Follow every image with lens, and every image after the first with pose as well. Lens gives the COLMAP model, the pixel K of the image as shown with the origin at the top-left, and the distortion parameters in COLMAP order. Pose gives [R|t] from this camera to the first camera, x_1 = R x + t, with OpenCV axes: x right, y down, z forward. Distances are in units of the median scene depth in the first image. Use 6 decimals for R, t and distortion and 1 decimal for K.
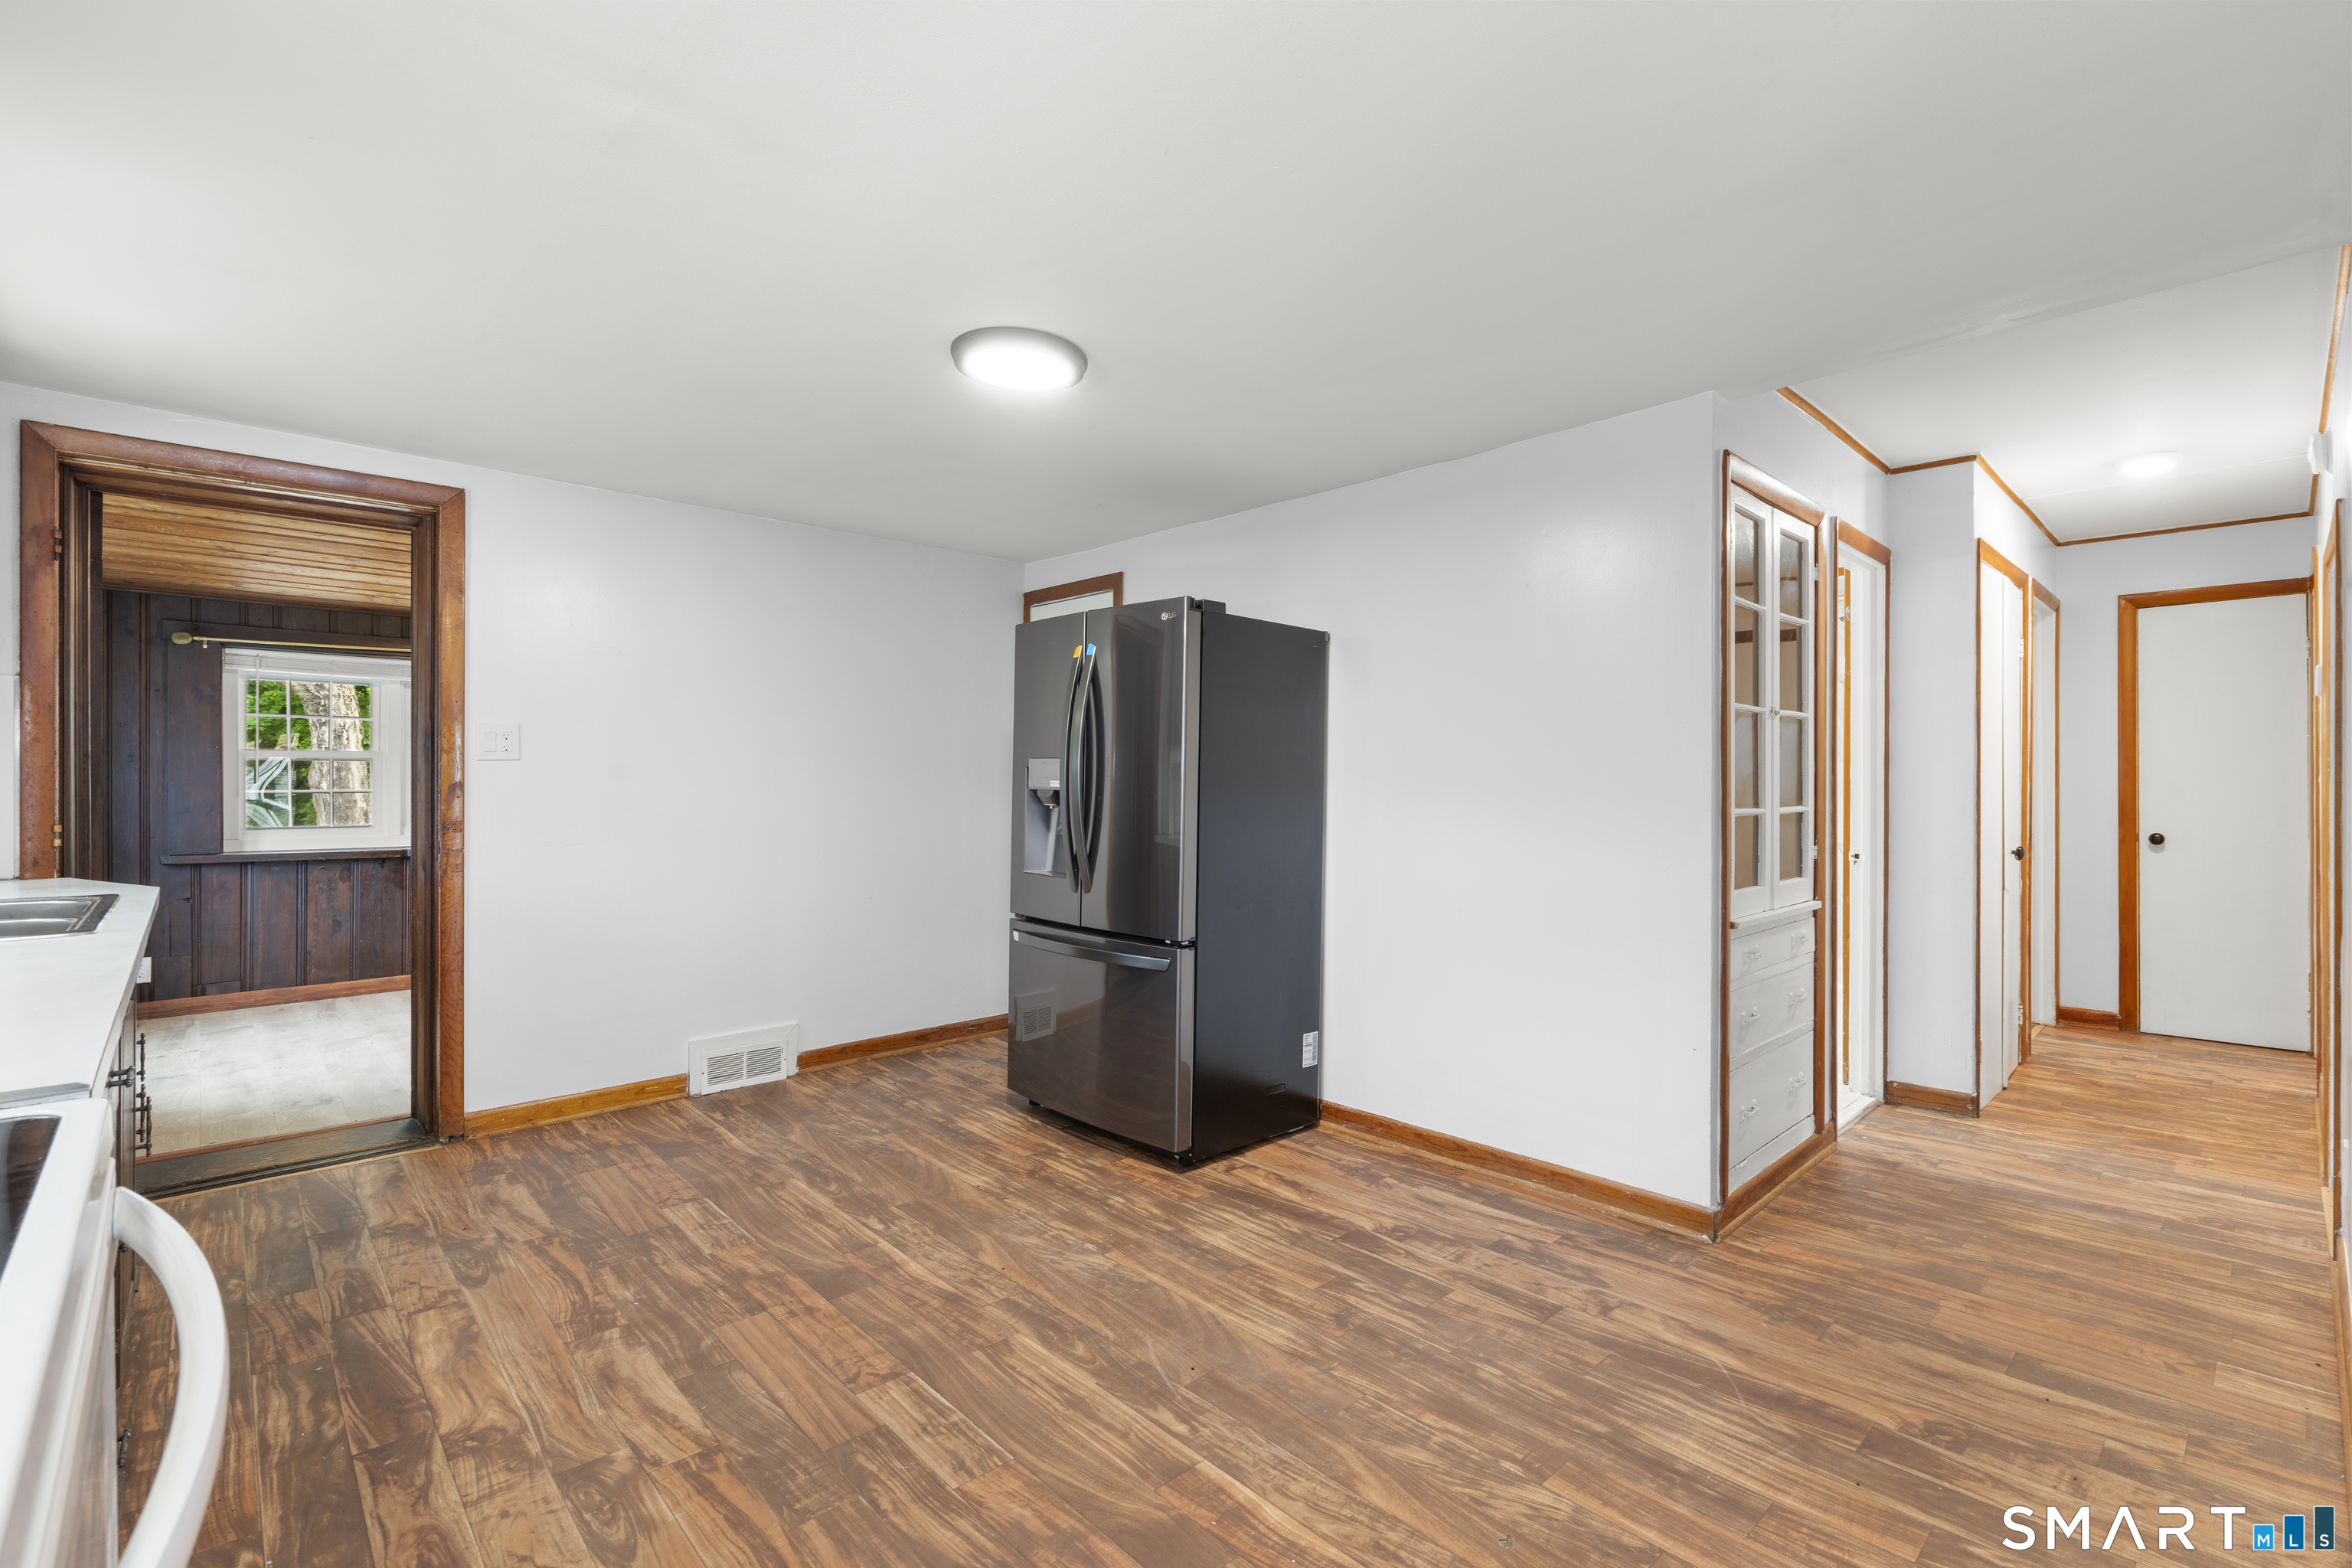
lens RADIAL K [[1052.7, 0, 1170.8], [0, 1052.7, 784.1], [0, 0, 1]] dist [-0.007276, 0.003527]
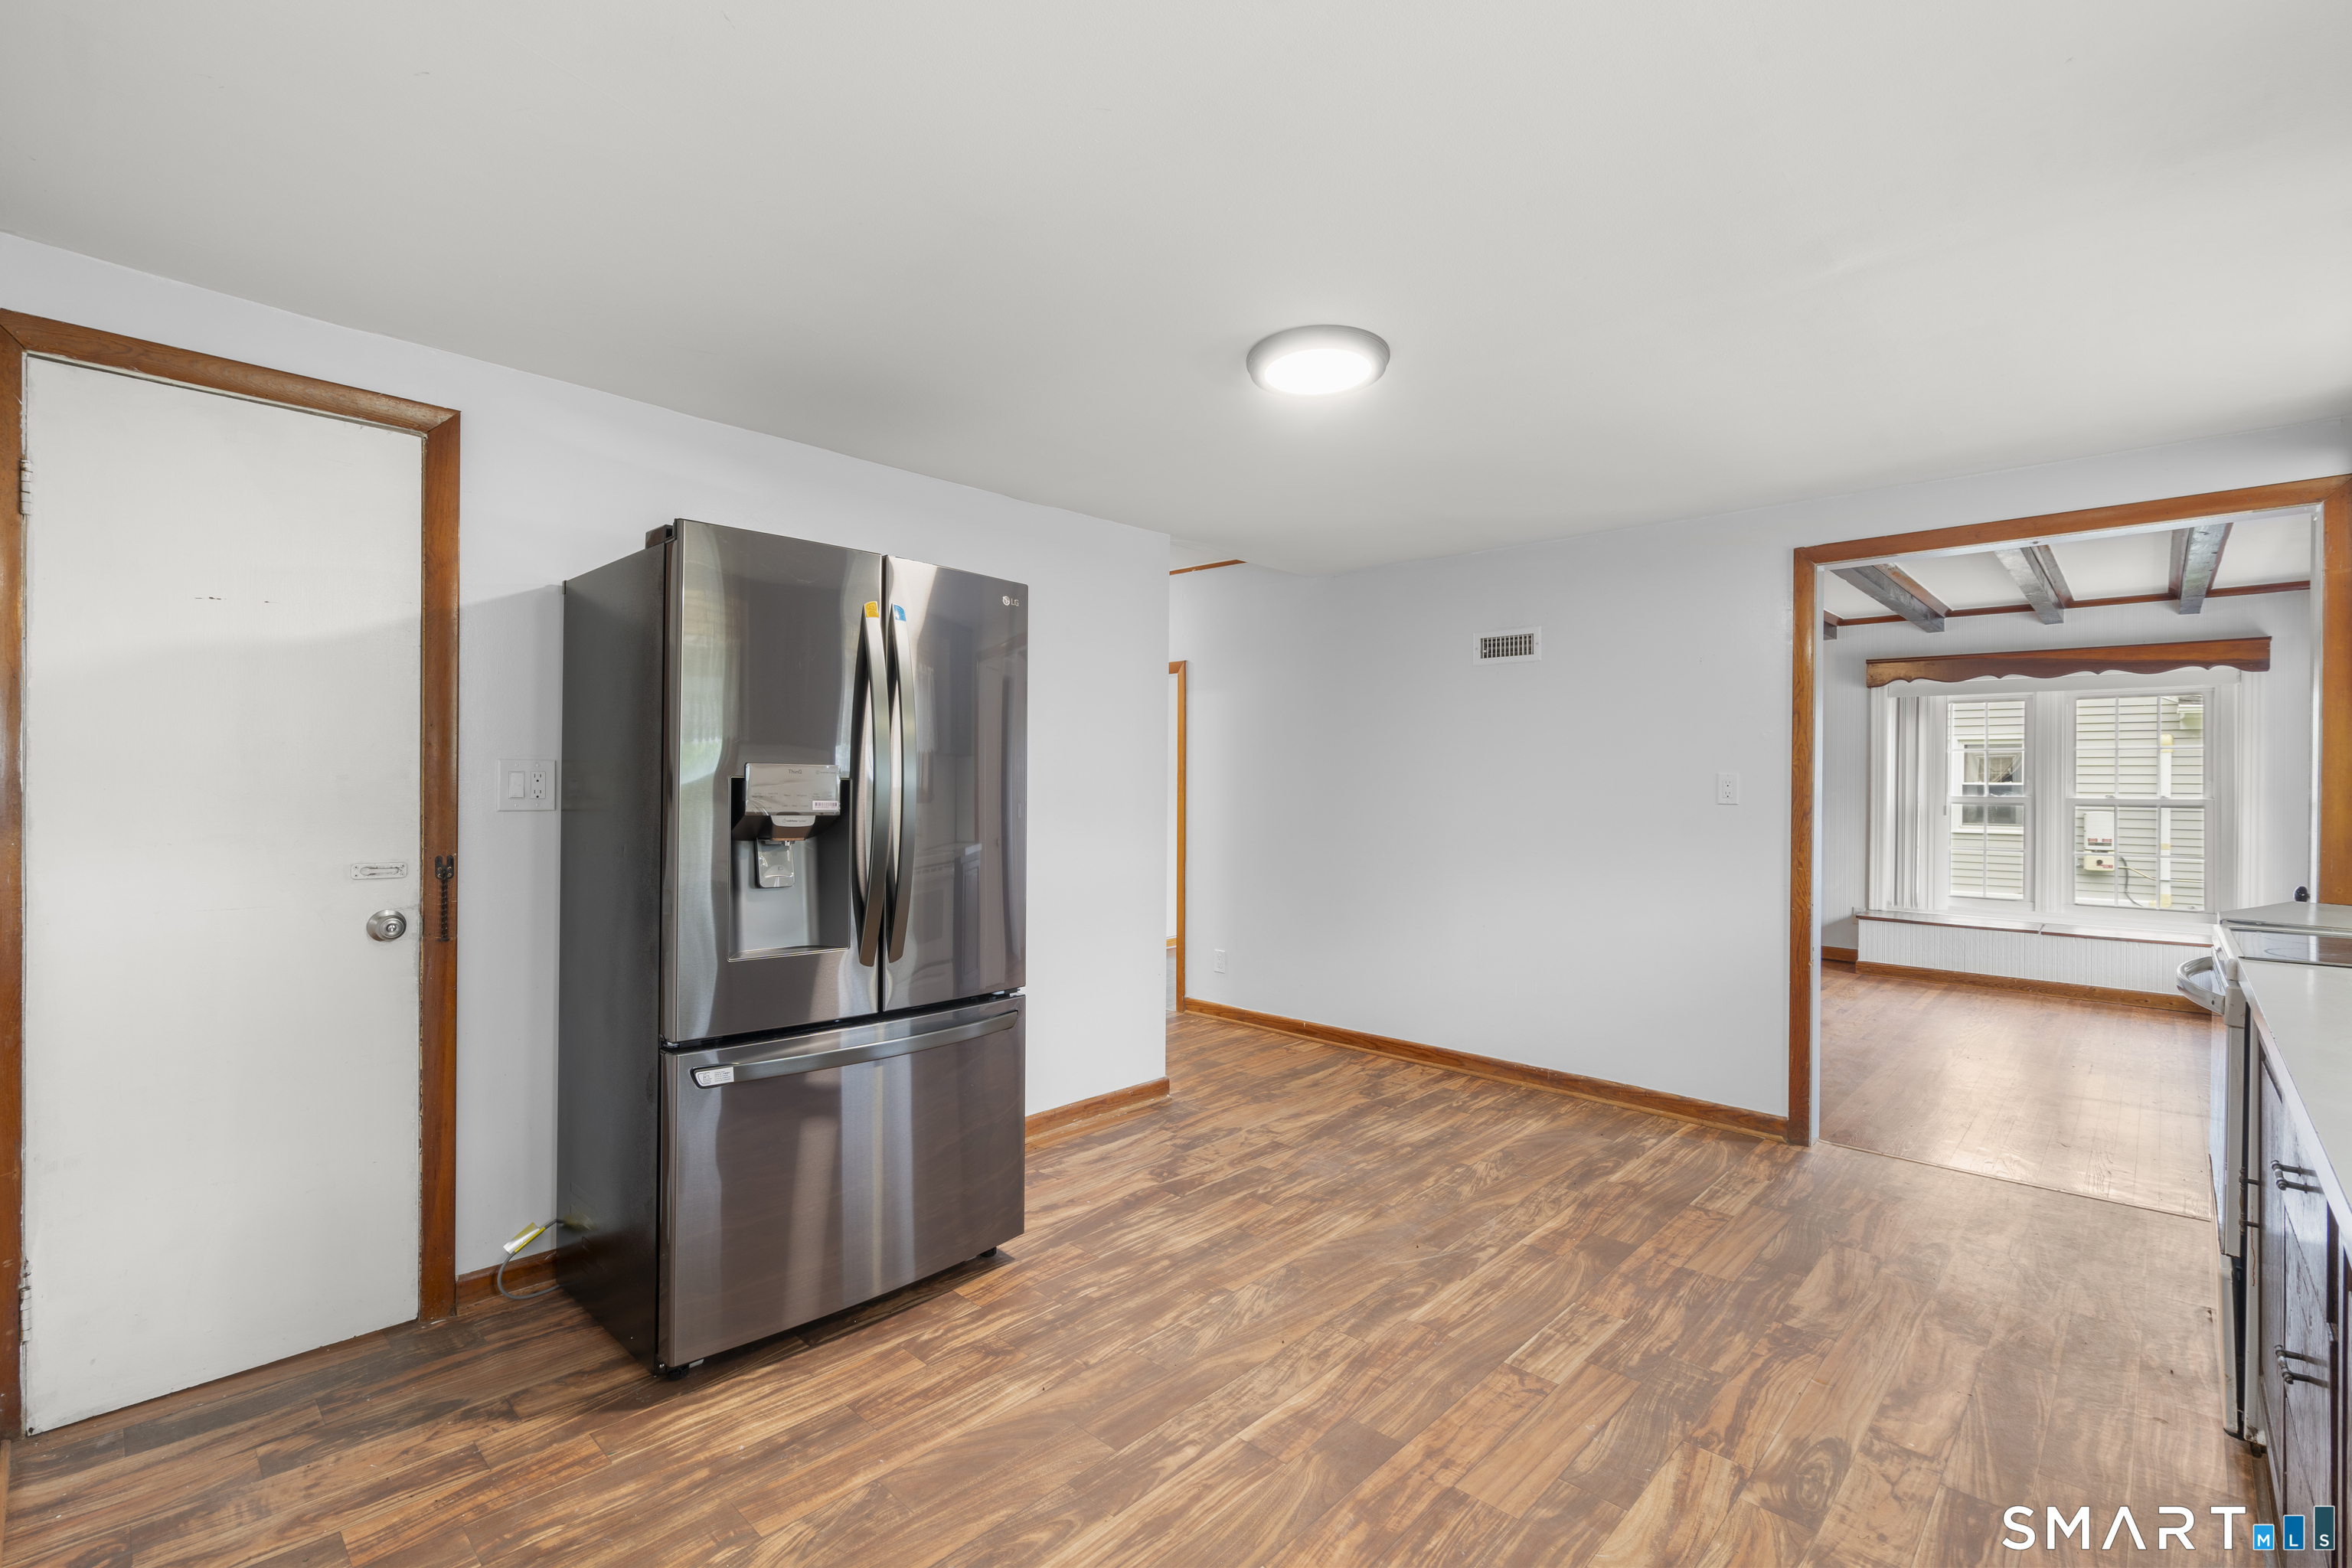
lens RADIAL K [[1052.7, 0, 1170.8], [0, 1052.7, 784.1], [0, 0, 1]] dist [-0.007276, 0.003527]
pose [[-0.065353, -0.003067, 0.997857, -0.984399], [-0.004702, 0.999985, 0.002765, -0.020632], [-0.997851, -0.004511, -0.065367, 1.080089]]
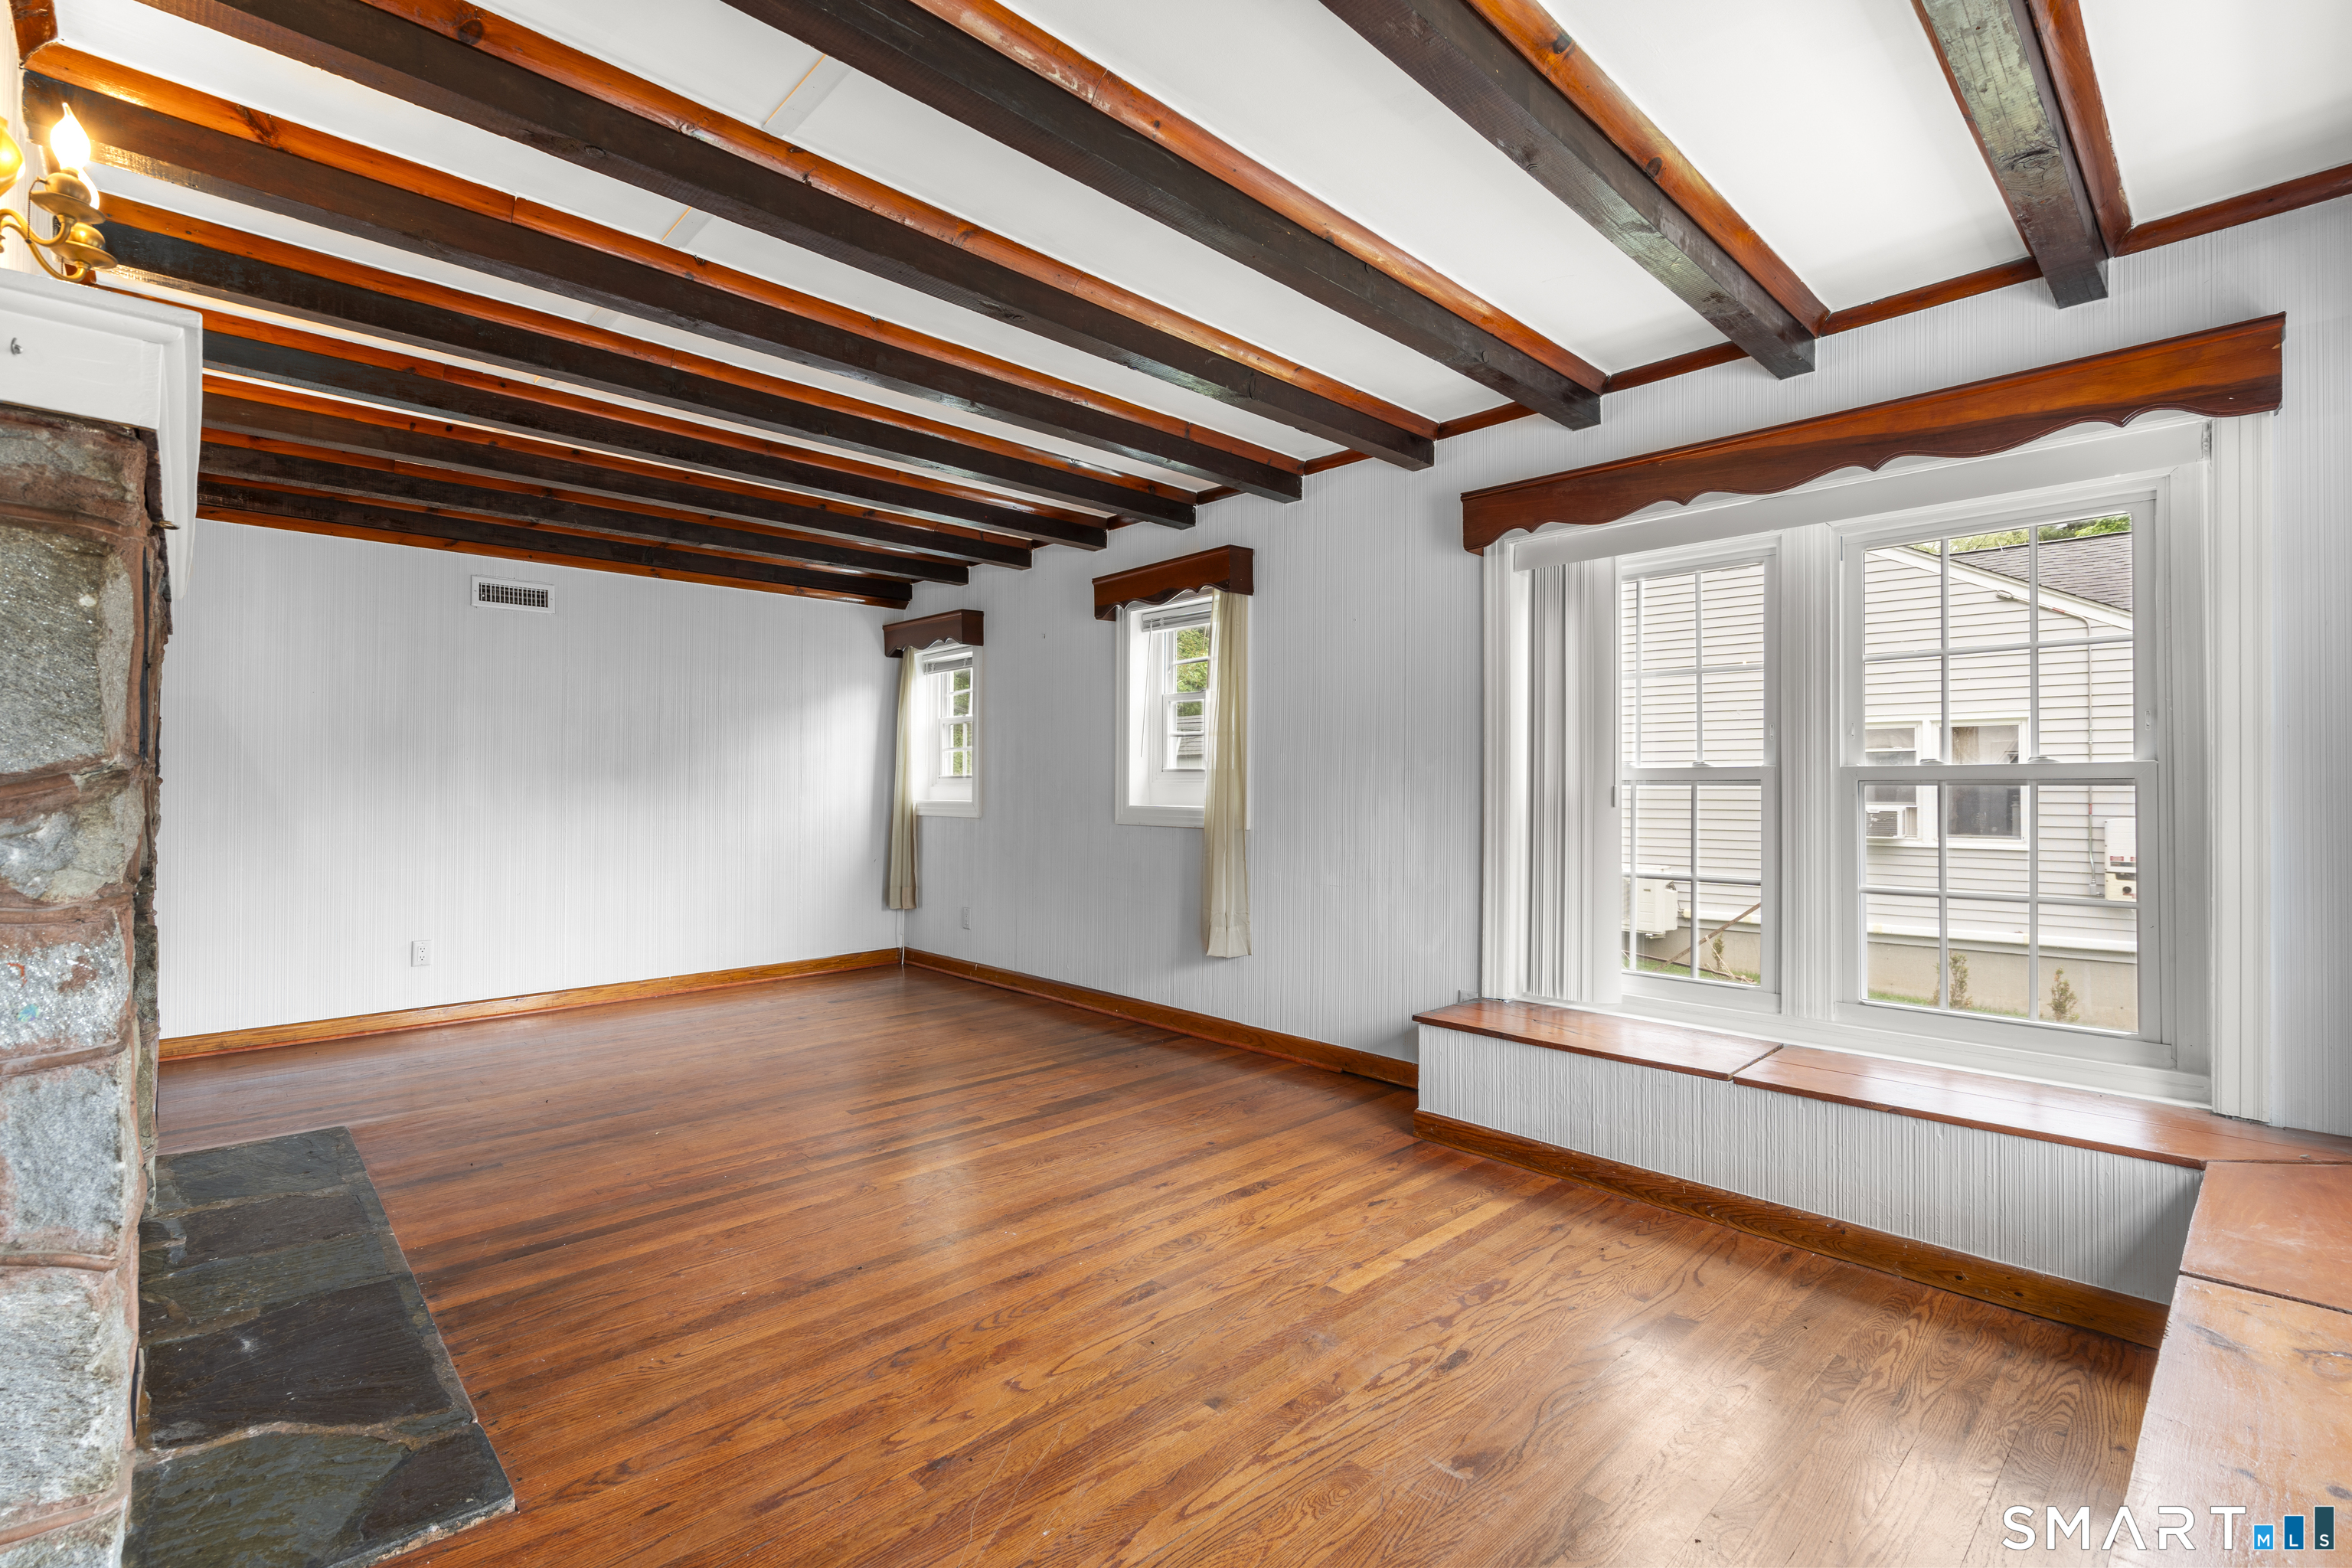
lens RADIAL K [[1052.7, 0, 1170.8], [0, 1052.7, 784.1], [0, 0, 1]] dist [-0.007276, 0.003527]
pose [[-0.002298, 0.007960, 0.999966, 0.177040], [-0.005184, 0.999955, -0.007972, 0.037109], [-0.999984, -0.005202, -0.002257, -0.406559]]
